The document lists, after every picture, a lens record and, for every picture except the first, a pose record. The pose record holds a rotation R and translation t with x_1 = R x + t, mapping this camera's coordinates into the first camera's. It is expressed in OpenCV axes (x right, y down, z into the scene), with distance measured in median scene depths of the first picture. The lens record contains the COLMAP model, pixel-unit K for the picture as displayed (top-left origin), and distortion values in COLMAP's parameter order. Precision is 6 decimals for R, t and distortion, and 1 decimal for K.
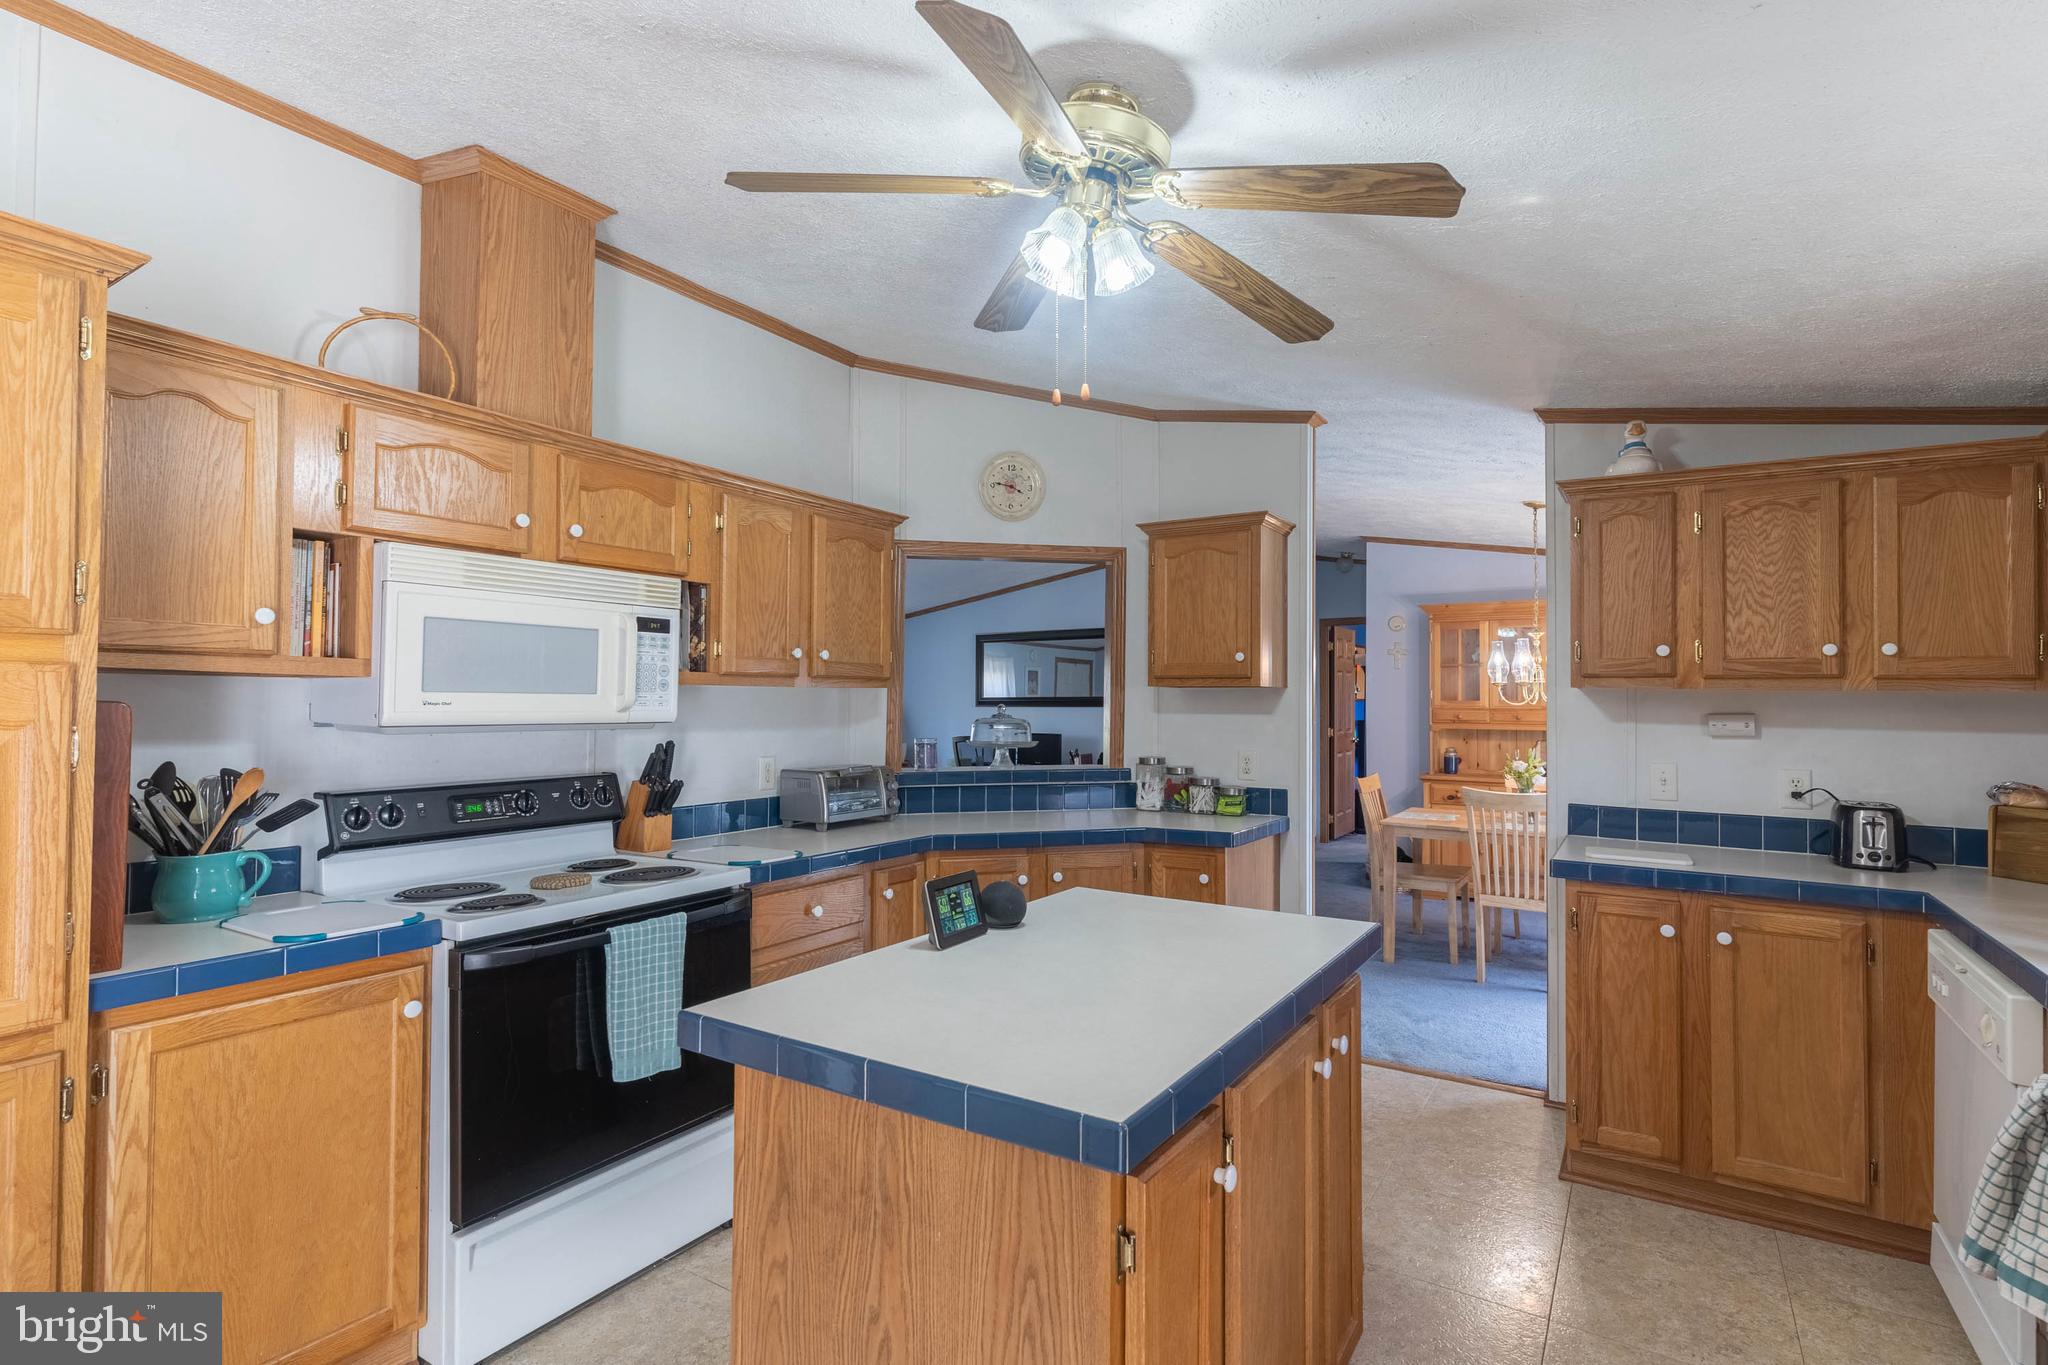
lens RADIAL K [[988.8, 0, 1017.8], [0, 988.8, 683.1], [0, 0, 1]] dist [0.001420, -0.000812]
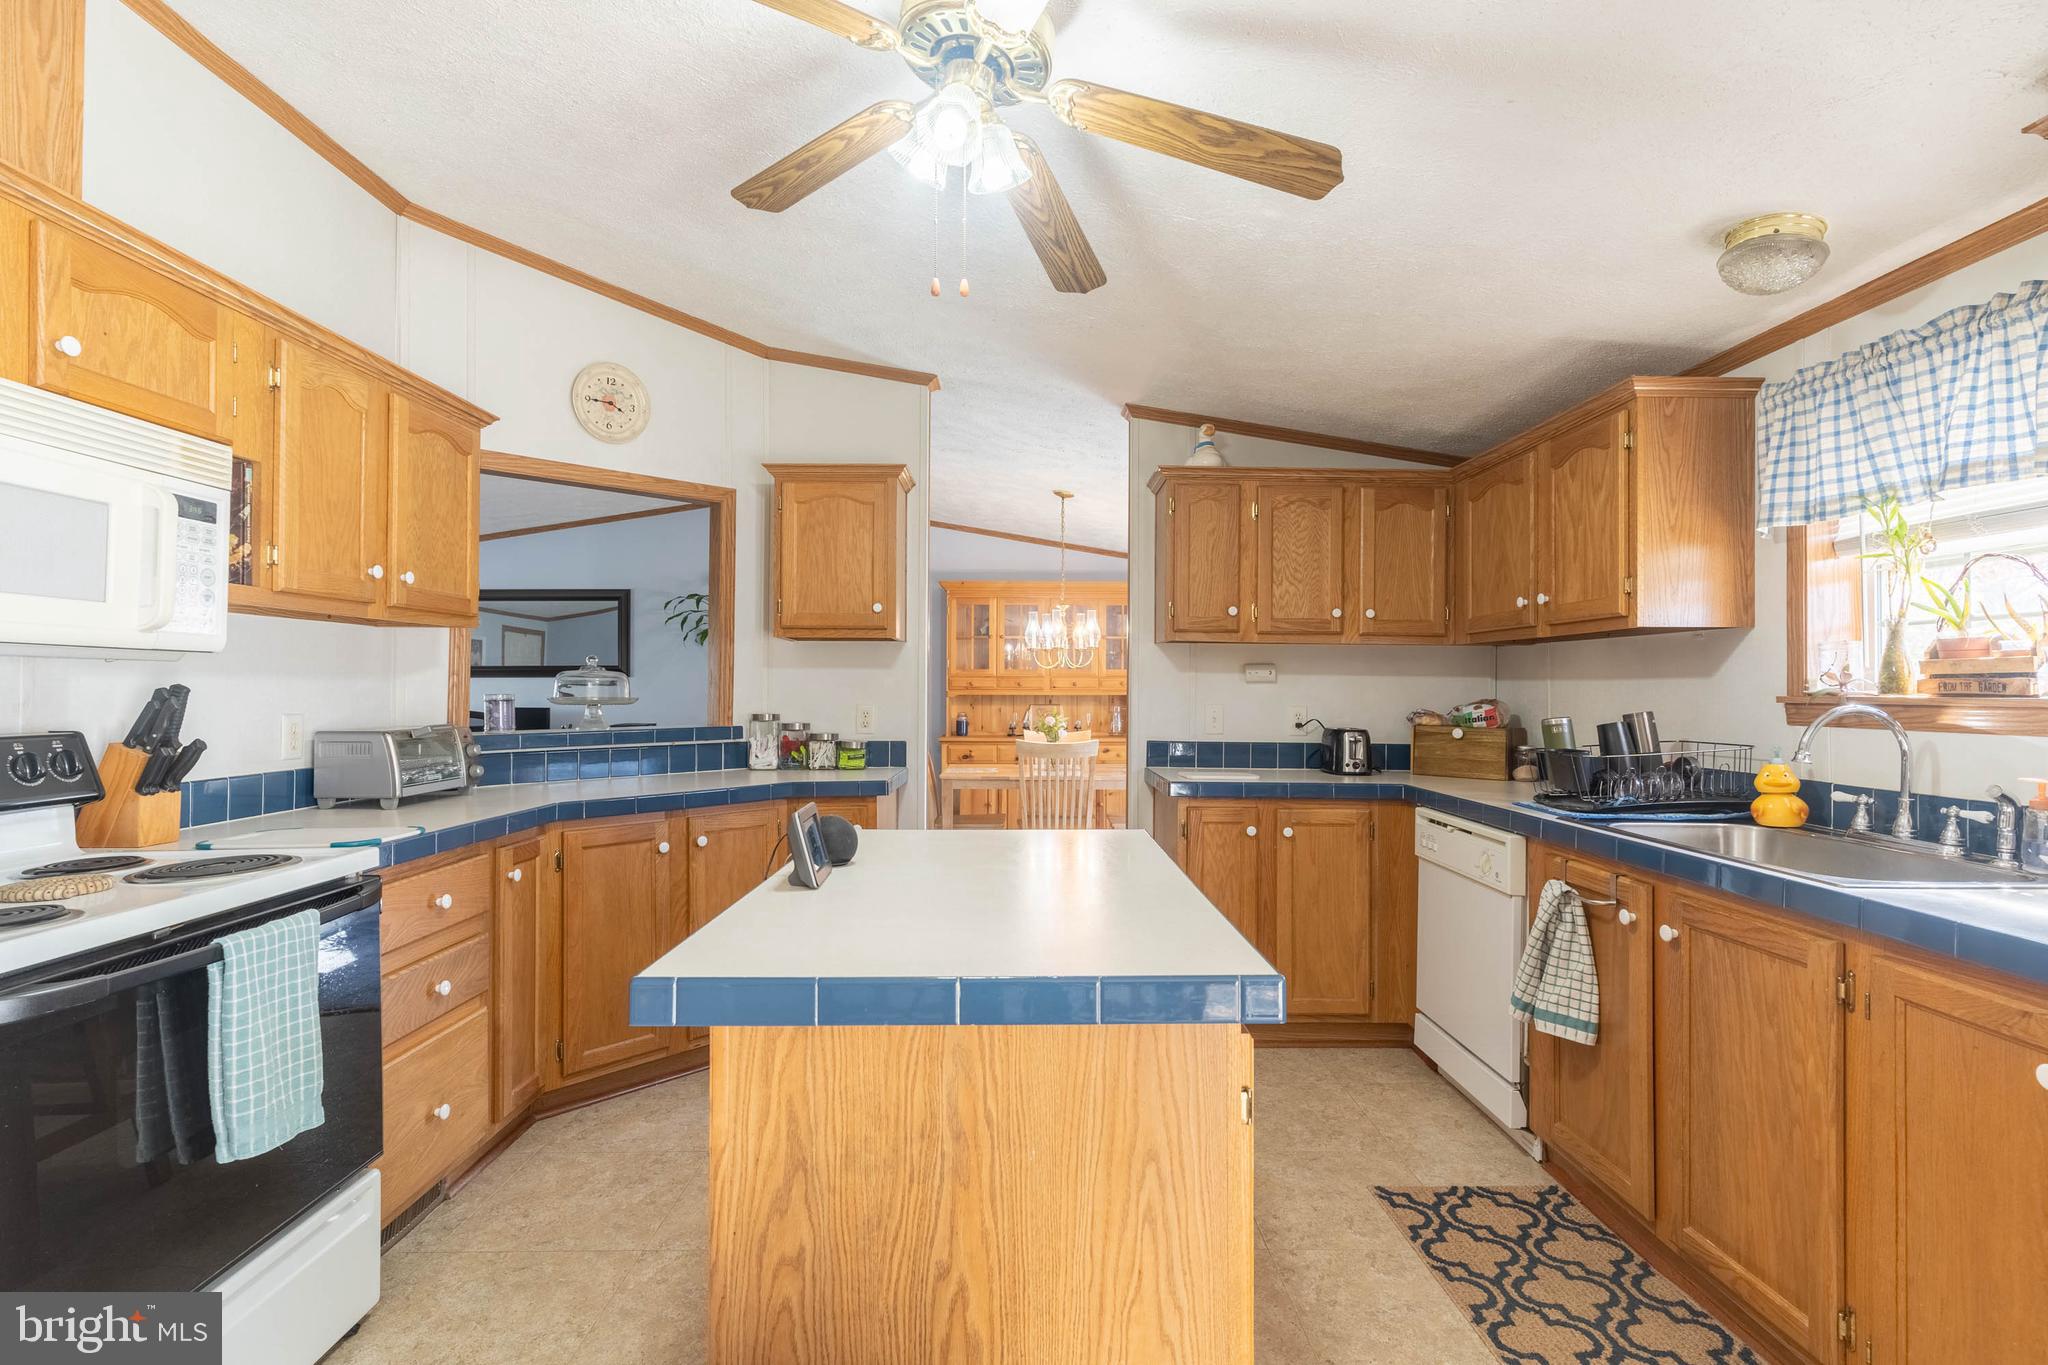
lens RADIAL K [[988.8, 0, 1025.2], [0, 988.8, 684.7], [0, 0, 1]] dist [0.001420, -0.000812]
pose [[0.833491, 0.000754, 0.552532, -0.266001], [-0.008959, 0.999886, 0.012149, 0.049512], [-0.552460, -0.015077, 0.833403, 0.108752]]
